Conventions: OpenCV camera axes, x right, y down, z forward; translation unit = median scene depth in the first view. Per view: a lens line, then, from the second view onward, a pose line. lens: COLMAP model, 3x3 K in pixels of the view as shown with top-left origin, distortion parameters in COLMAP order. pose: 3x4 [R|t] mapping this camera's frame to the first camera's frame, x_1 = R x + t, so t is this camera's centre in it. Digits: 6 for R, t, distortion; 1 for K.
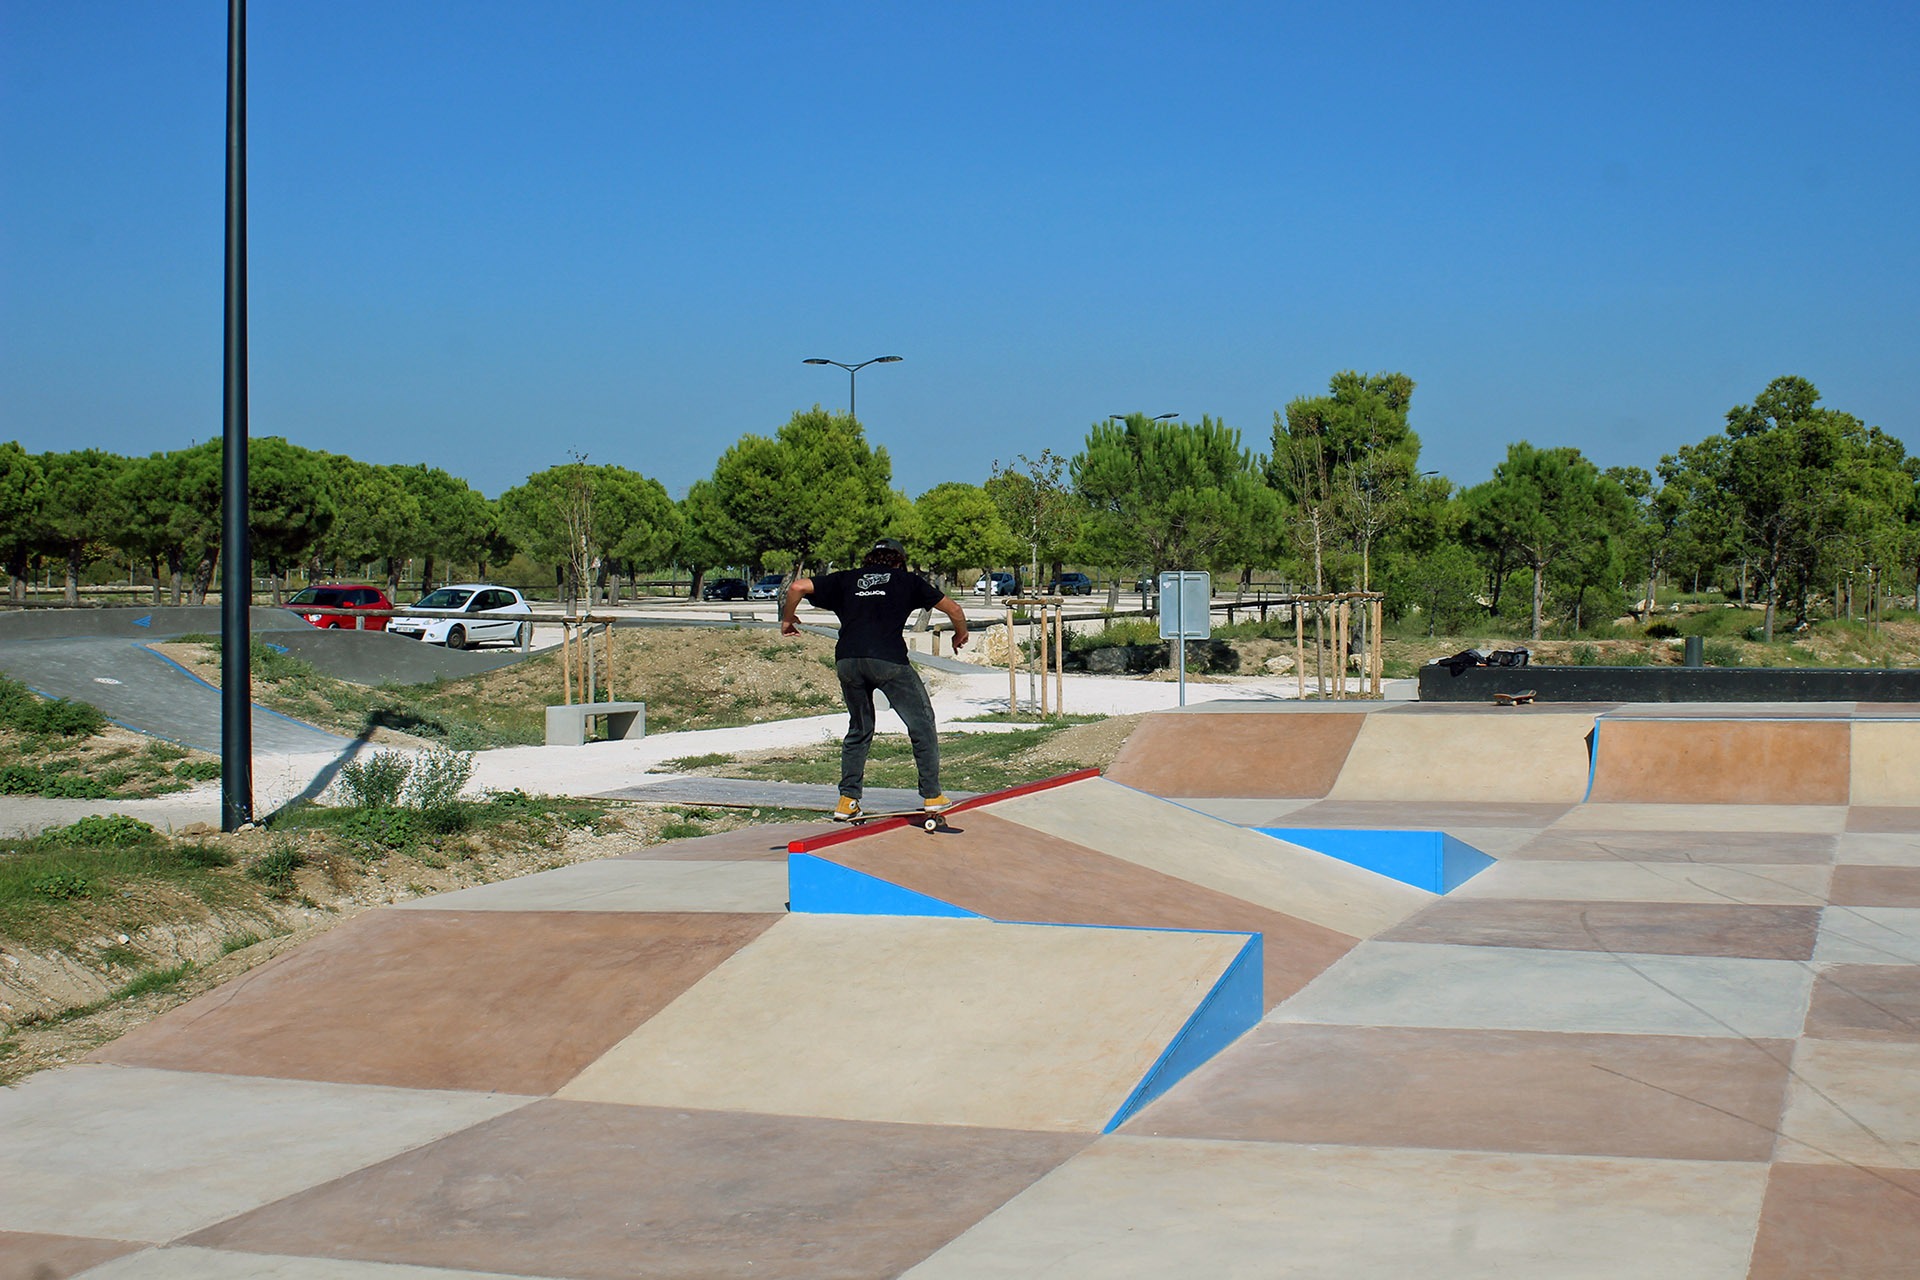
lens RADIAL K [[1427.3, 0, 961.6], [0, 1427.3, 619.2], [0, 0, 1]] dist [-0.141653, 0.000874]
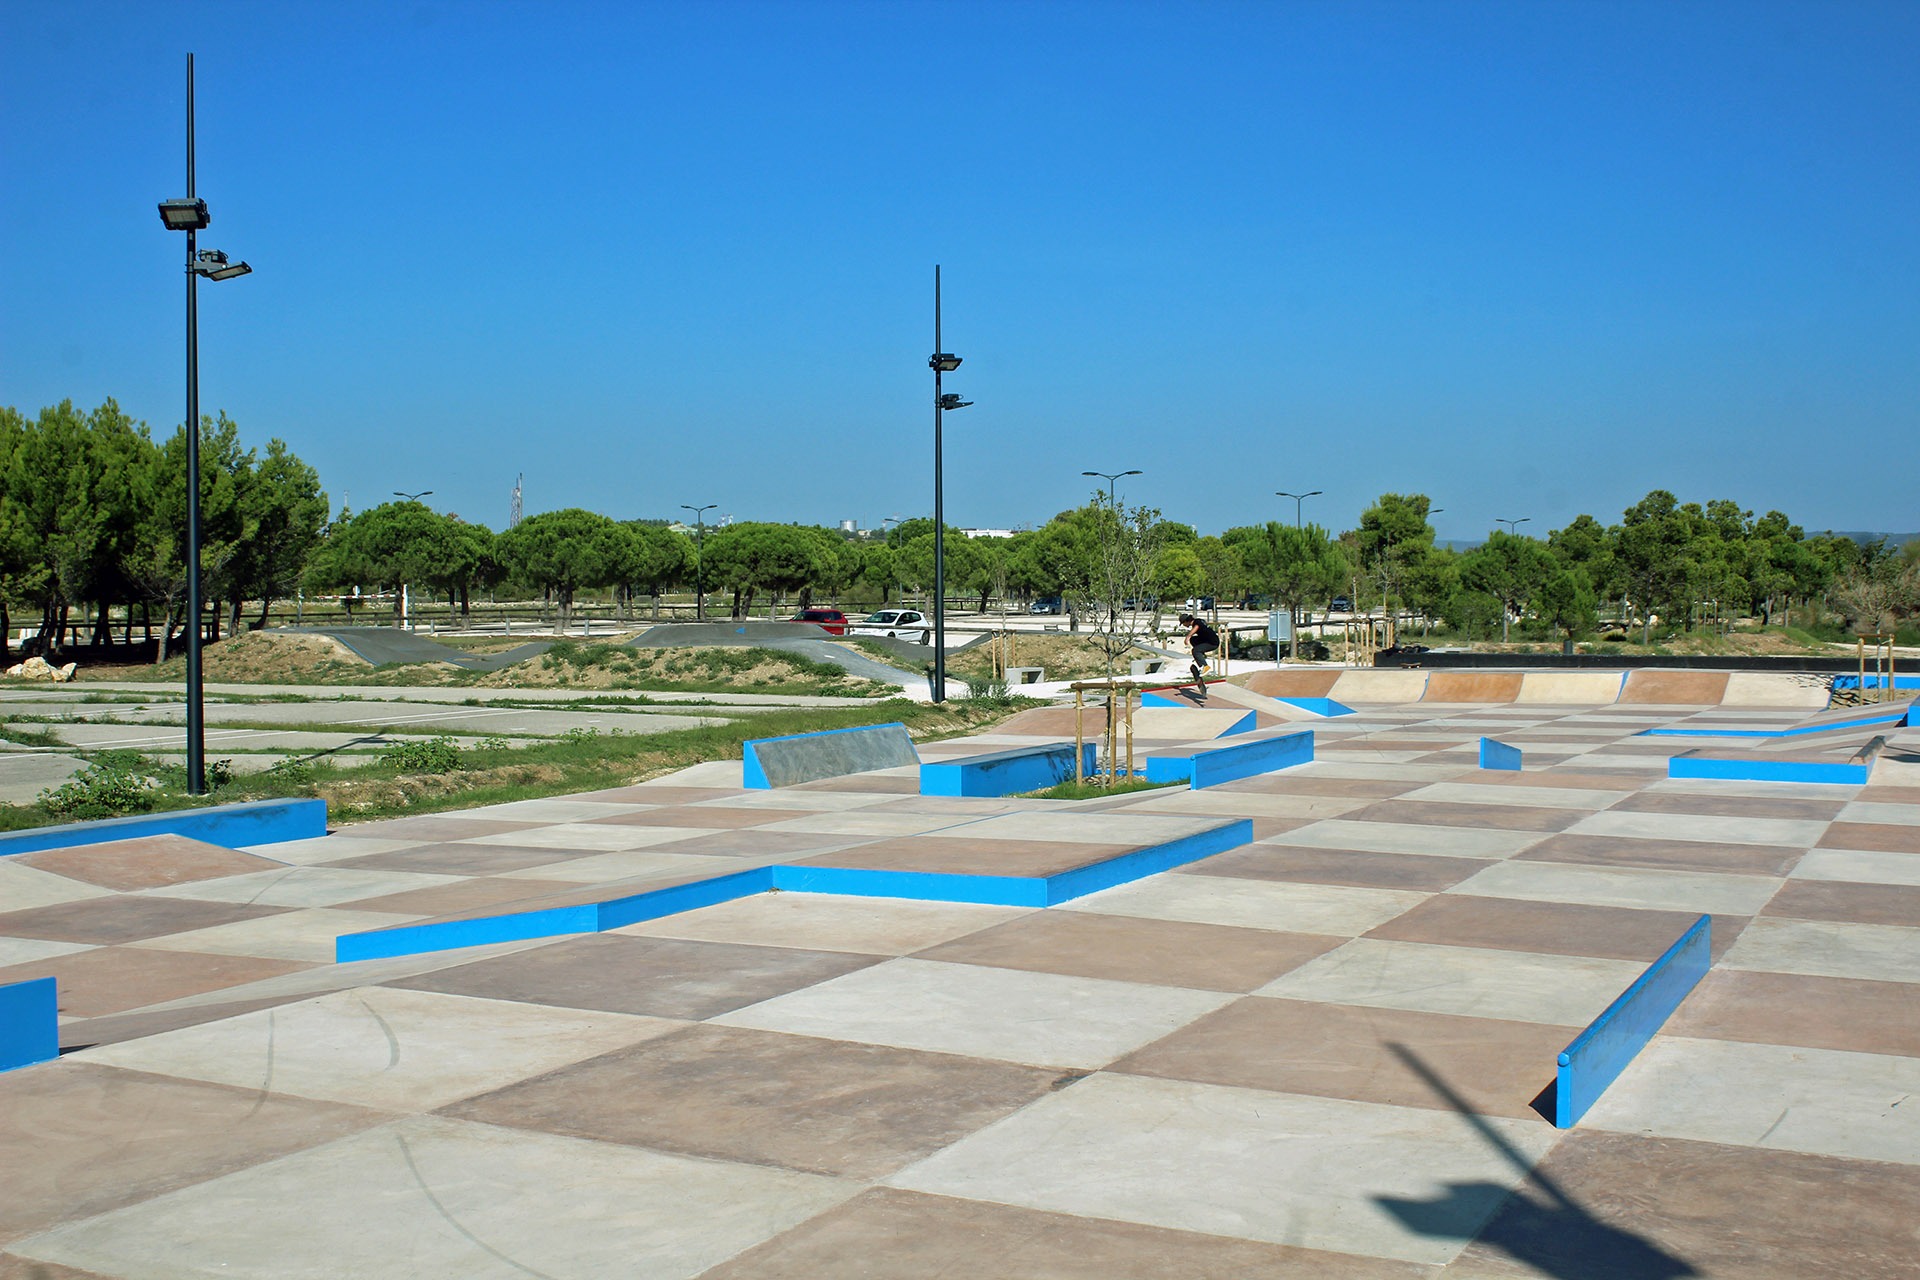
lens RADIAL K [[1427.3, 0, 961.6], [0, 1427.3, 619.2], [0, 0, 1]] dist [-0.141653, 0.000874]
pose [[0.989434, 0.001979, -0.144968, -0.012133], [-0.002395, 0.999994, -0.002690, -0.008921], [0.144962, 0.003009, 0.989433, -0.869900]]
